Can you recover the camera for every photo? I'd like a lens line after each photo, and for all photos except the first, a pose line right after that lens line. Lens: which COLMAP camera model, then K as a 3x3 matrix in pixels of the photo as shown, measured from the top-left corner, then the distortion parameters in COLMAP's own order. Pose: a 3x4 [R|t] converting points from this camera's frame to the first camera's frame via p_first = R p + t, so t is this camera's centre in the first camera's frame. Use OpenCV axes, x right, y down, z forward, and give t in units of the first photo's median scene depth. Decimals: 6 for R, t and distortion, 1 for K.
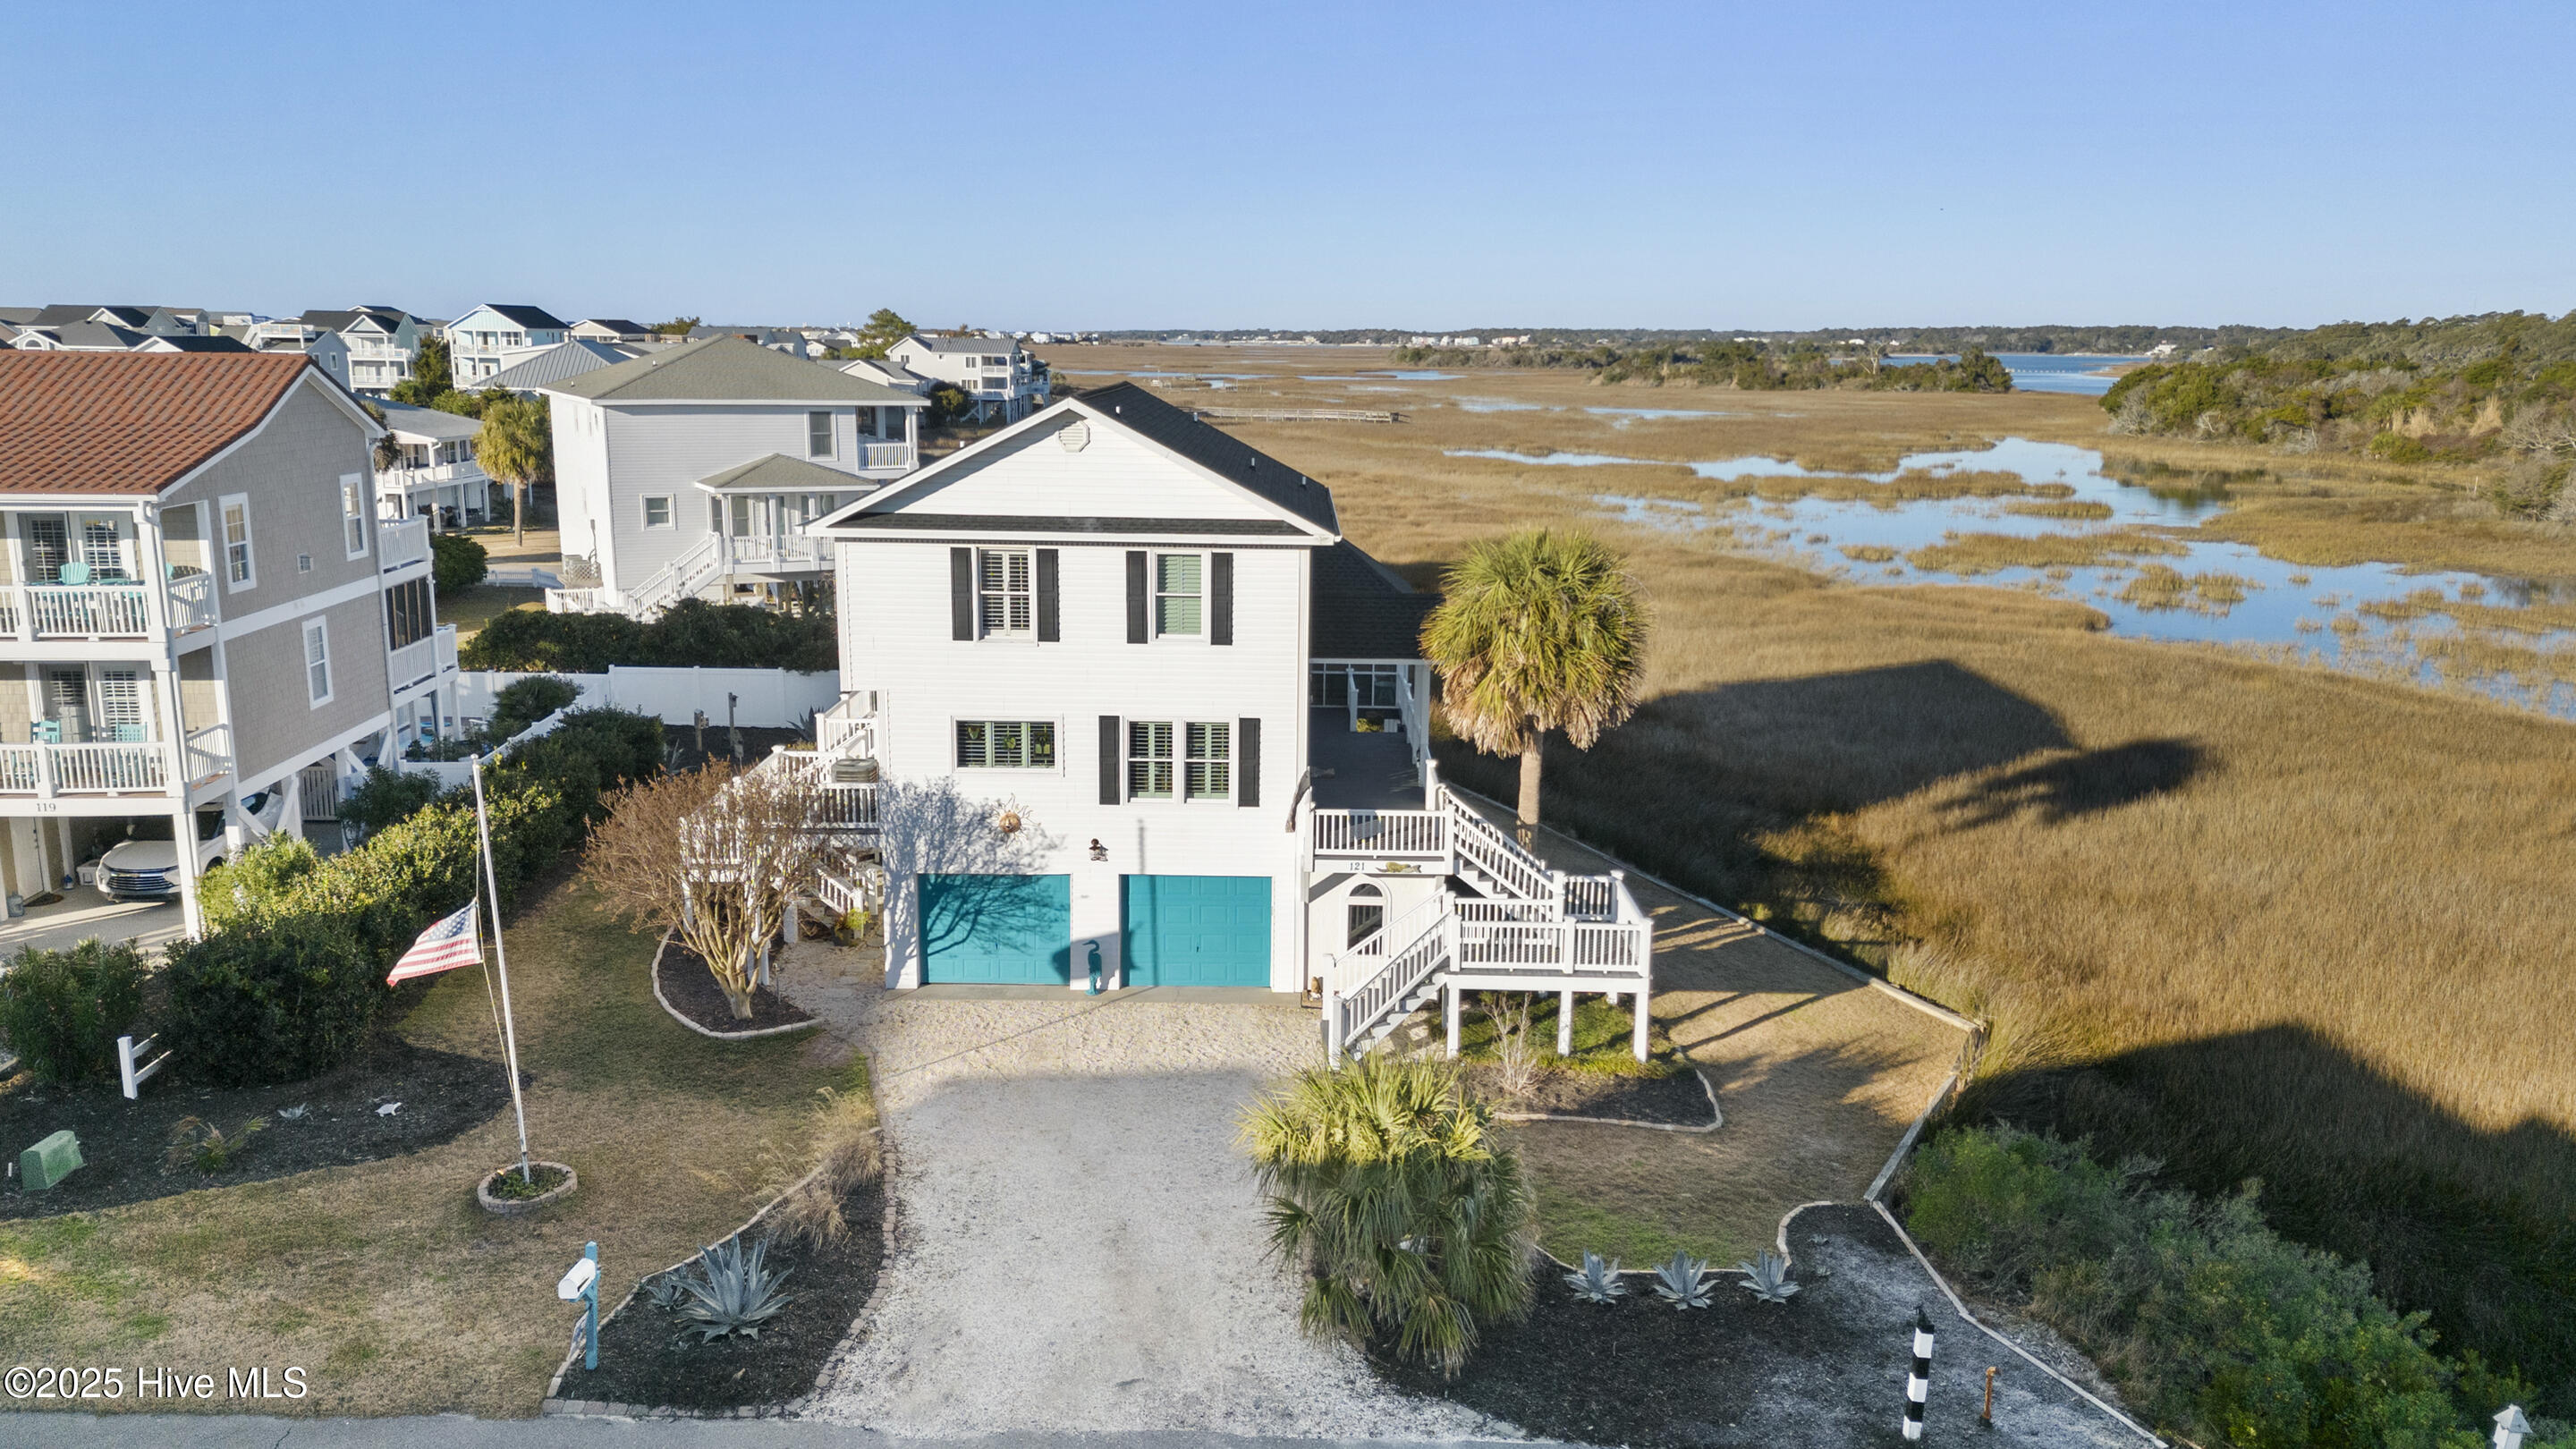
lens RADIAL K [[1831.3, 0, 1334.7], [0, 1831.3, 726.8], [0, 0, 1]] dist [0.057470, -0.041349]
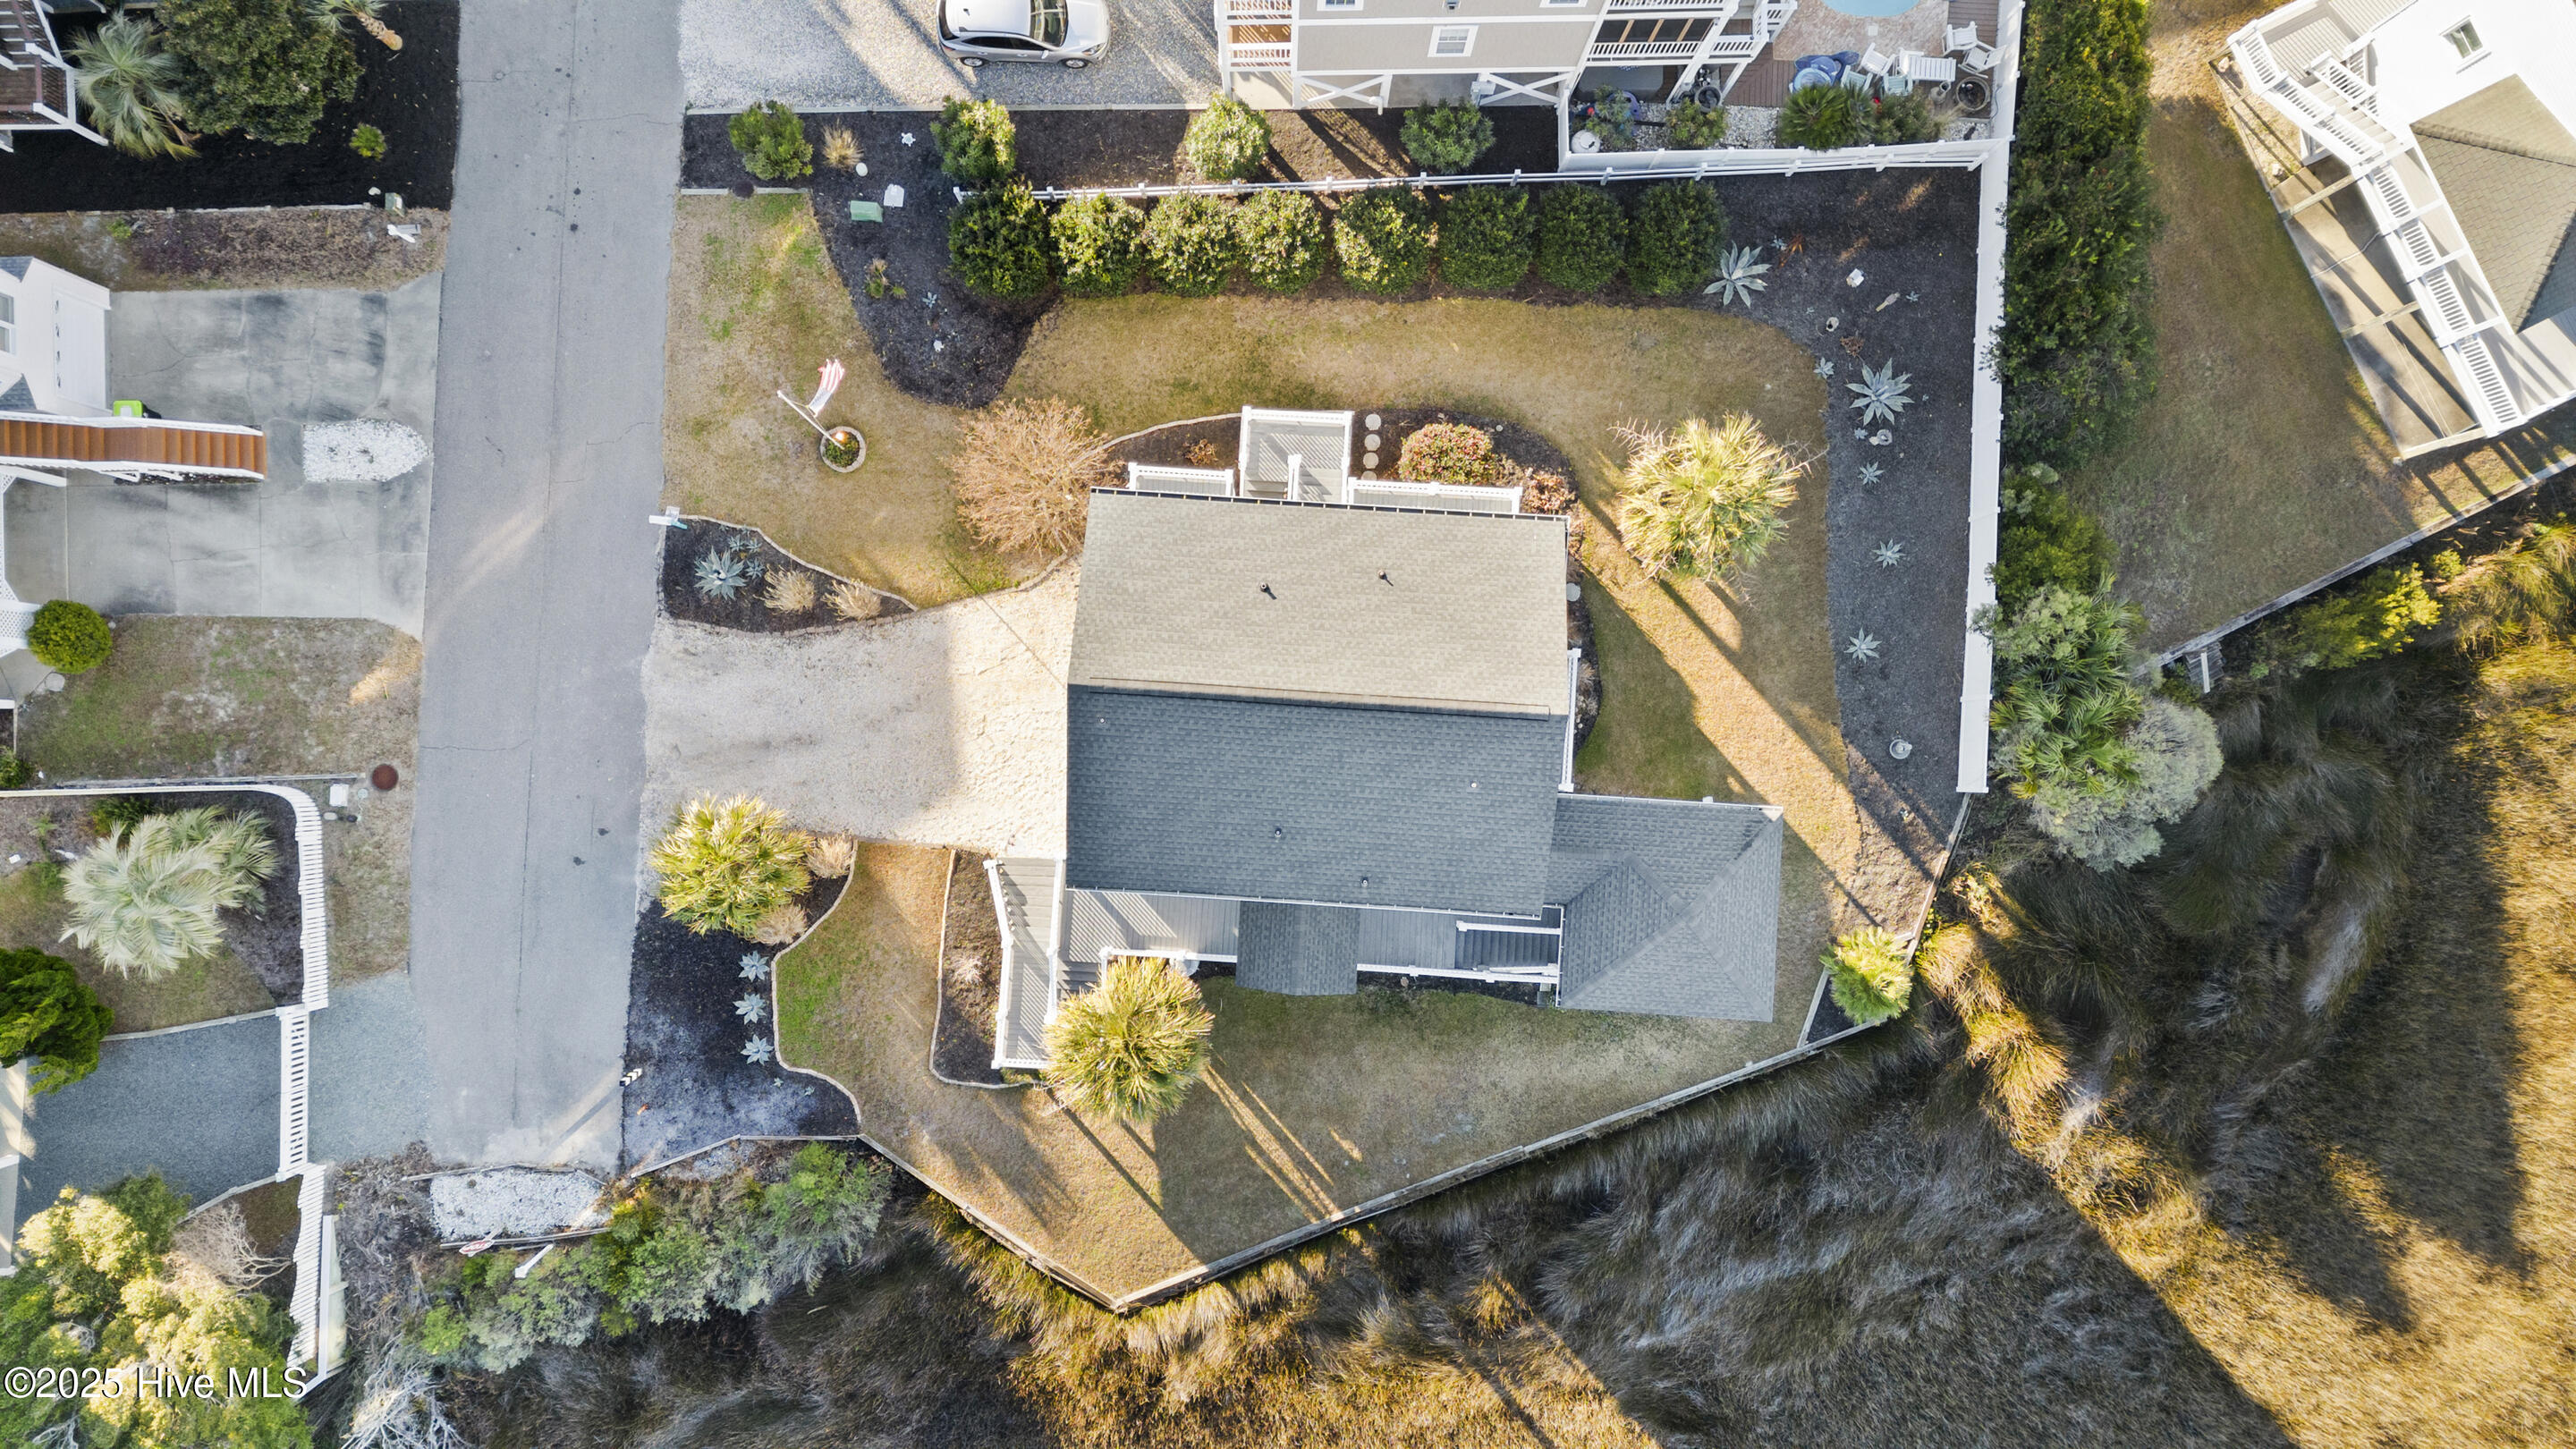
lens RADIAL K [[1809.7, 0, 1288.0], [0, 1809.7, 724.5], [0, 0, 1]] dist [0.096440, -0.097775]
pose [[-0.071104, 0.996648, -0.040463, -0.072046], [-0.213638, 0.024408, 0.976608, -1.363344], [0.974322, 0.078085, 0.211186, 0.820917]]
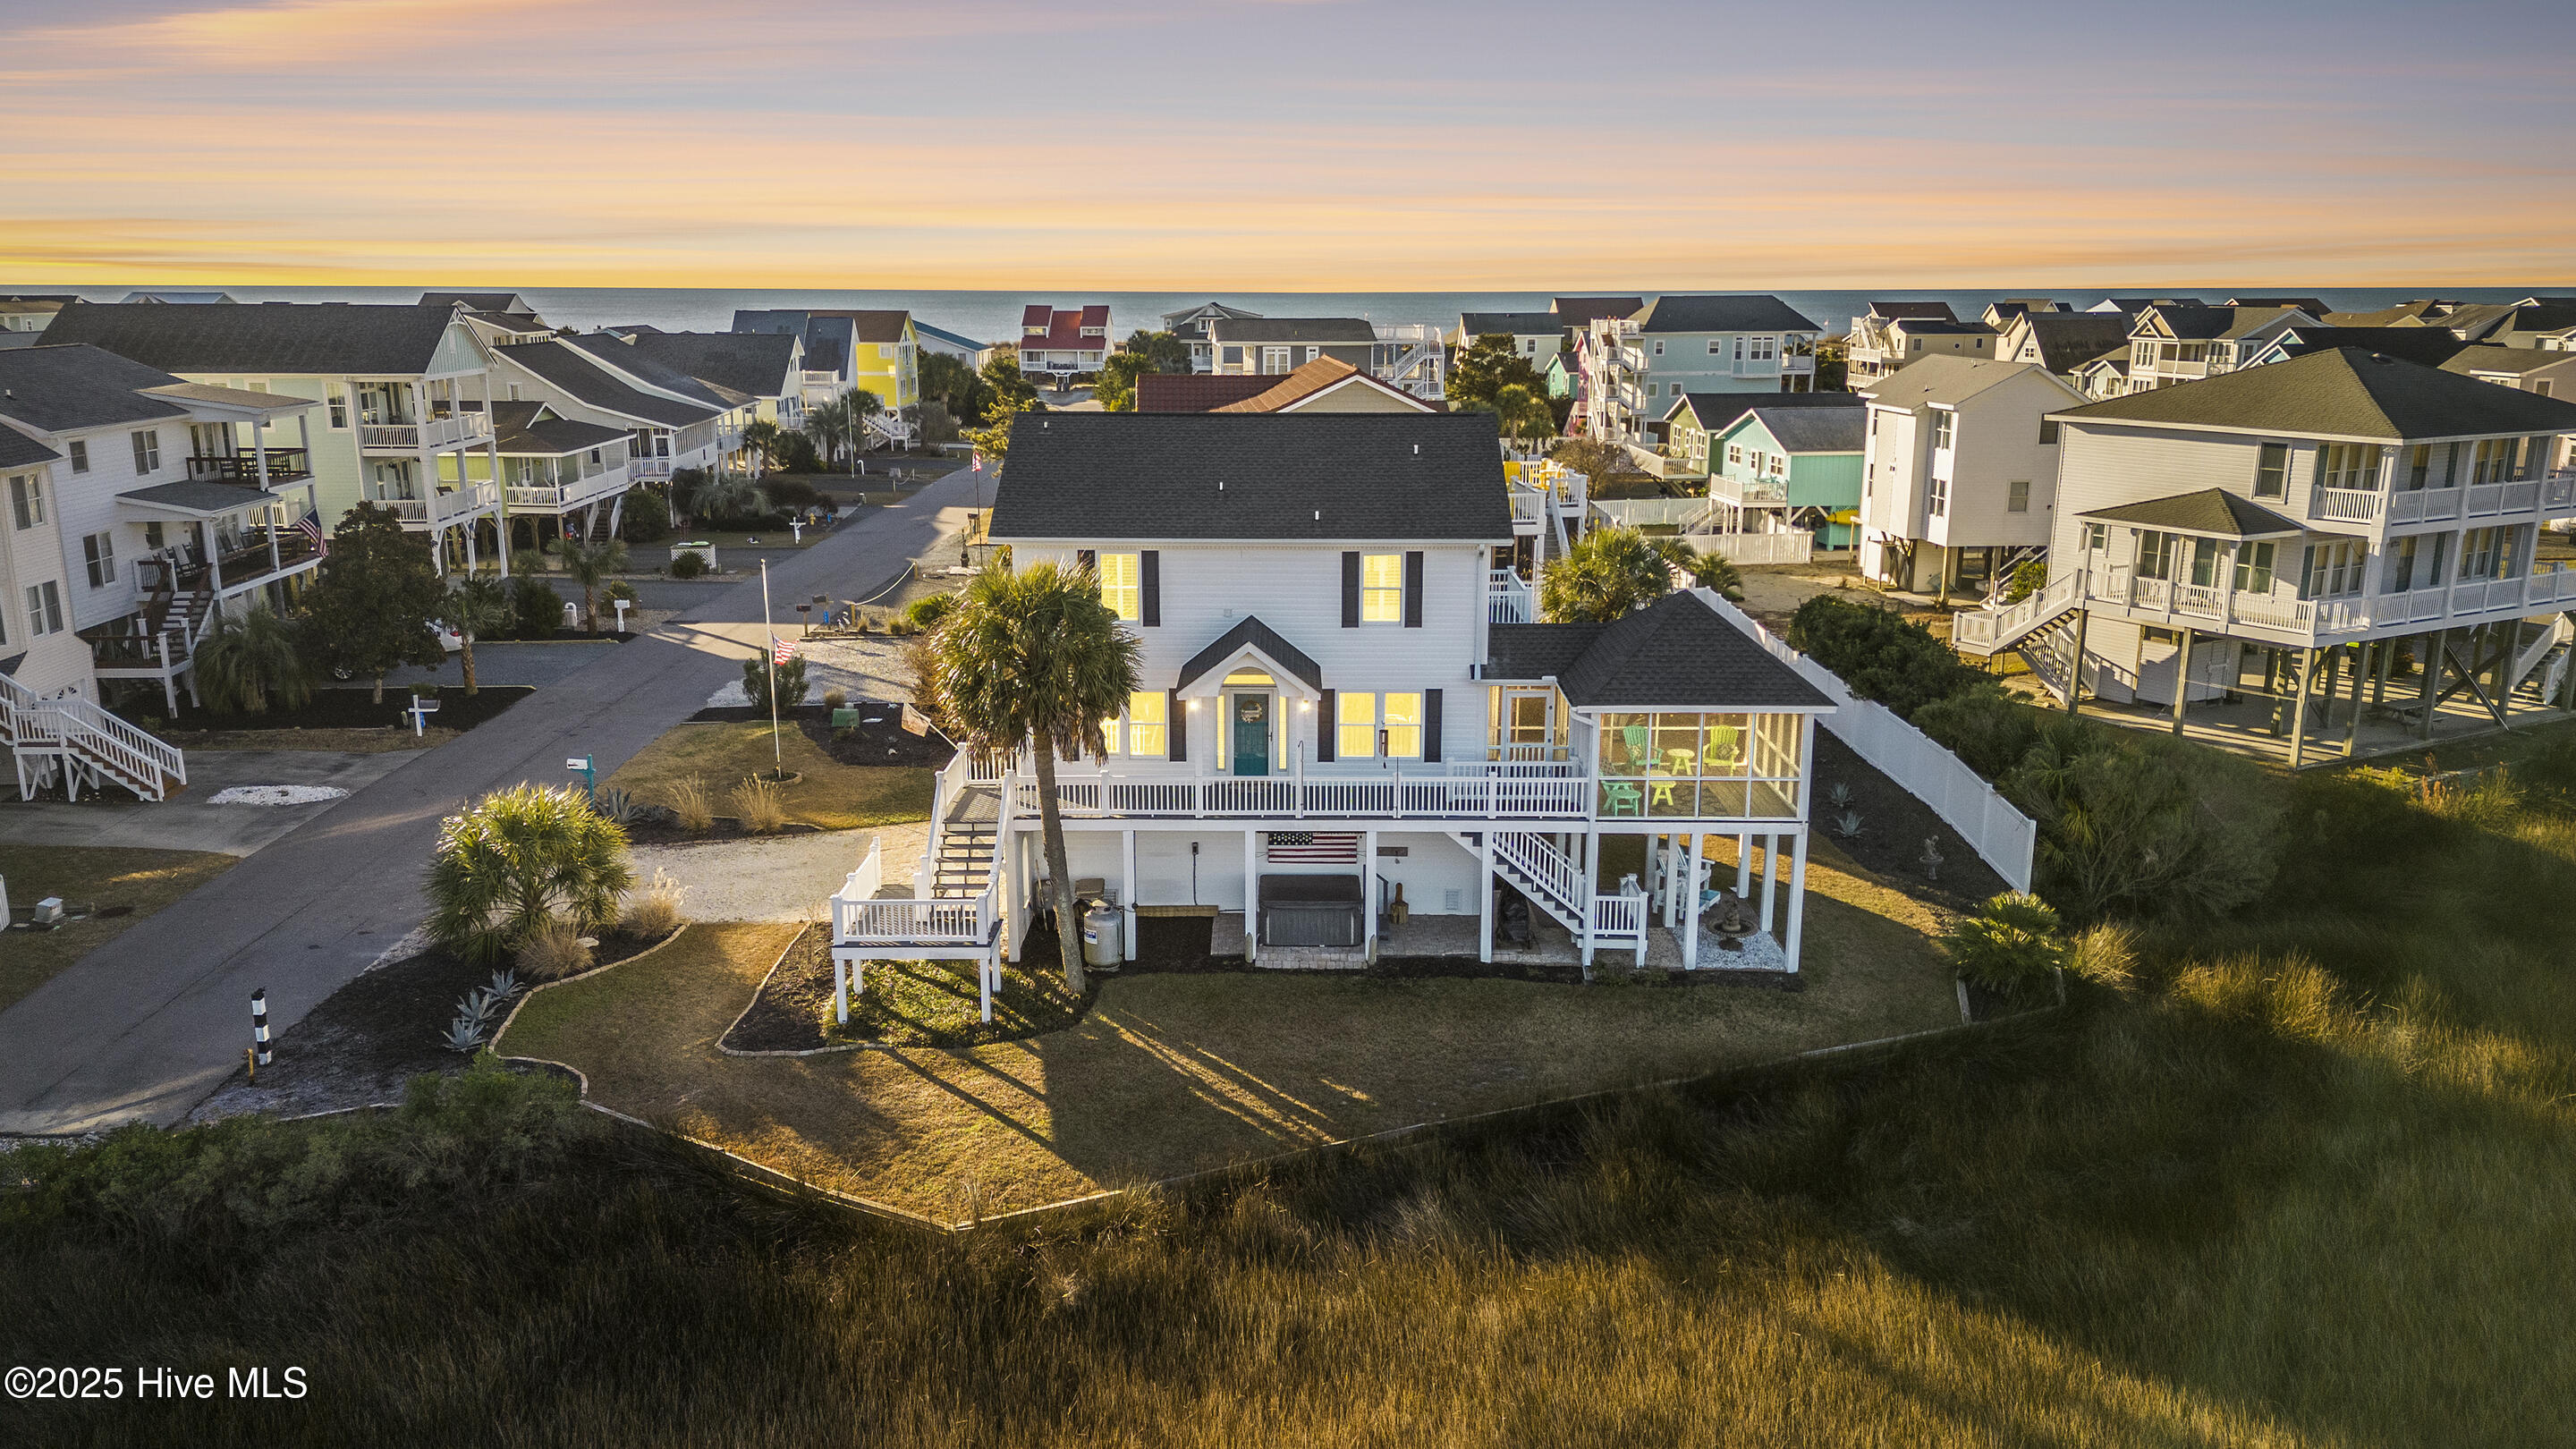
lens RADIAL K [[1847.1, 0, 1288.0], [0, 1847.1, 724.5], [0, 0, 1]] dist [0.057561, -0.004048]
pose [[-0.010011, 0.216271, -0.976282, 1.154935], [-0.209887, 0.954127, 0.213516, -0.273344], [0.977674, 0.207047, 0.035841, 1.111790]]
